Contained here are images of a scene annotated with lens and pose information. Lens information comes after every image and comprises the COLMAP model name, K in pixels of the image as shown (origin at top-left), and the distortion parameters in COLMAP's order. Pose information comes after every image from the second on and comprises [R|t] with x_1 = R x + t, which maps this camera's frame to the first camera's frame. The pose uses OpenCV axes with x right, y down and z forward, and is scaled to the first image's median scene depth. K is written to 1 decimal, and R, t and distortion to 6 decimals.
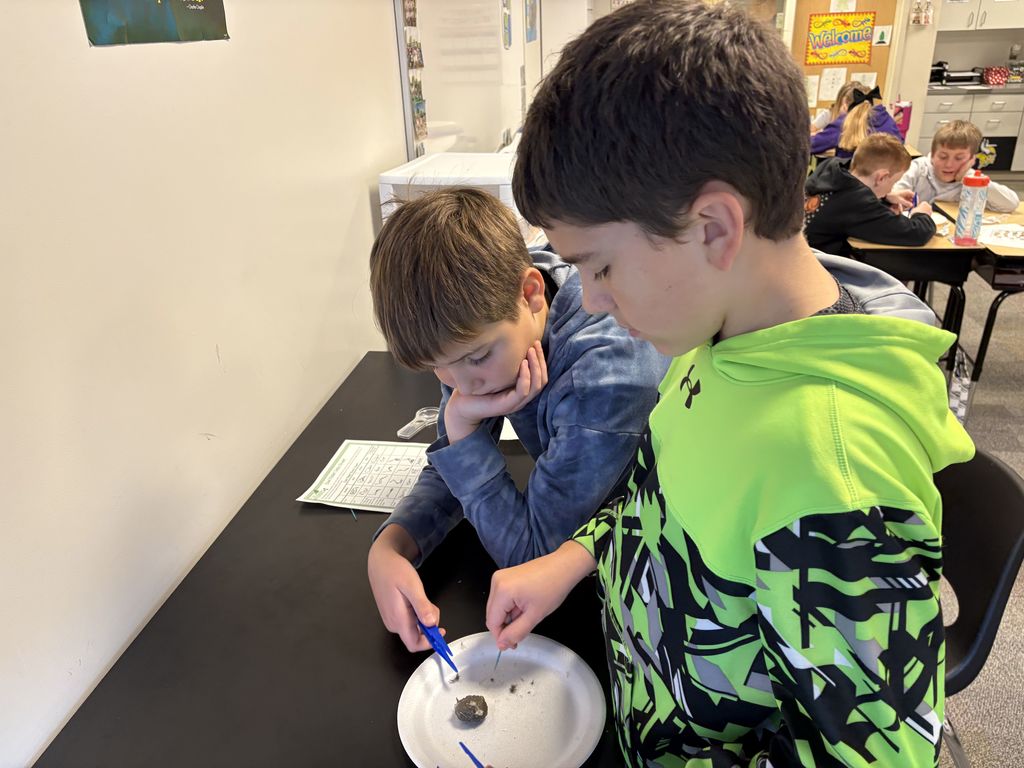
lens RADIAL K [[773.3, 0, 512.5], [0, 773.3, 383.1], [0, 0, 1]] dist [0.009095, 0.002152]
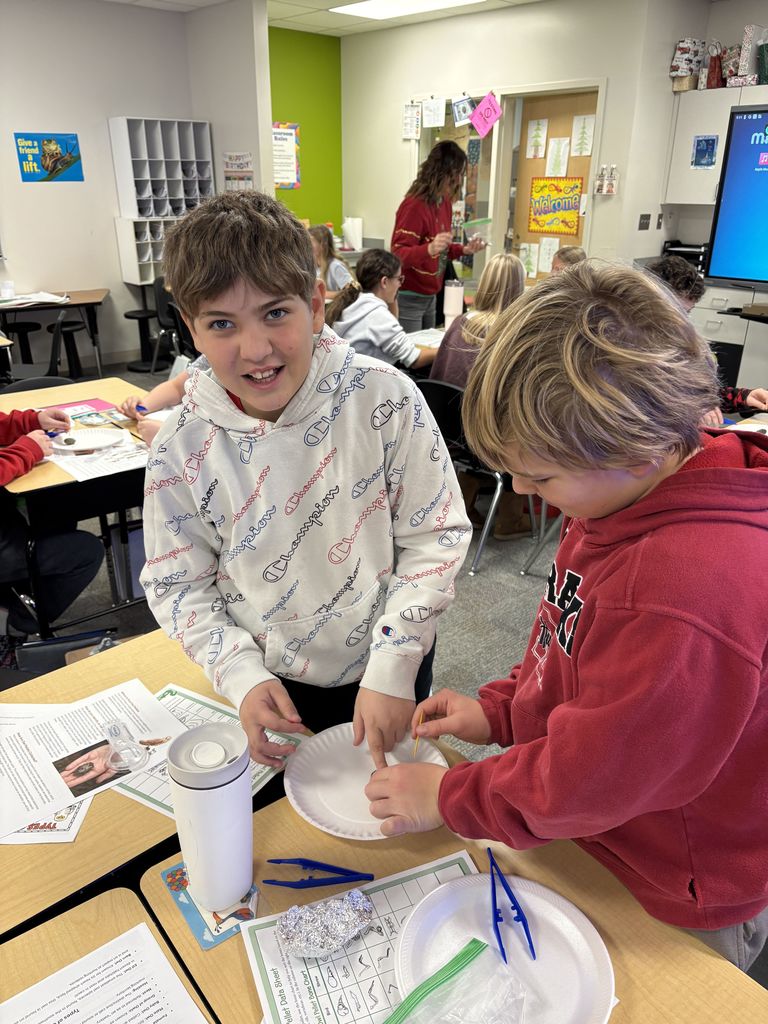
lens RADIAL K [[773.3, 0, 384.1], [0, 773.3, 512.2], [0, 0, 1]] dist [0.009095, 0.002152]
pose [[0.747218, 0.291397, -0.597288, 0.915661], [-0.300139, 0.949836, 0.087913, -0.127880], [0.592943, 0.113579, 0.797194, 0.211333]]
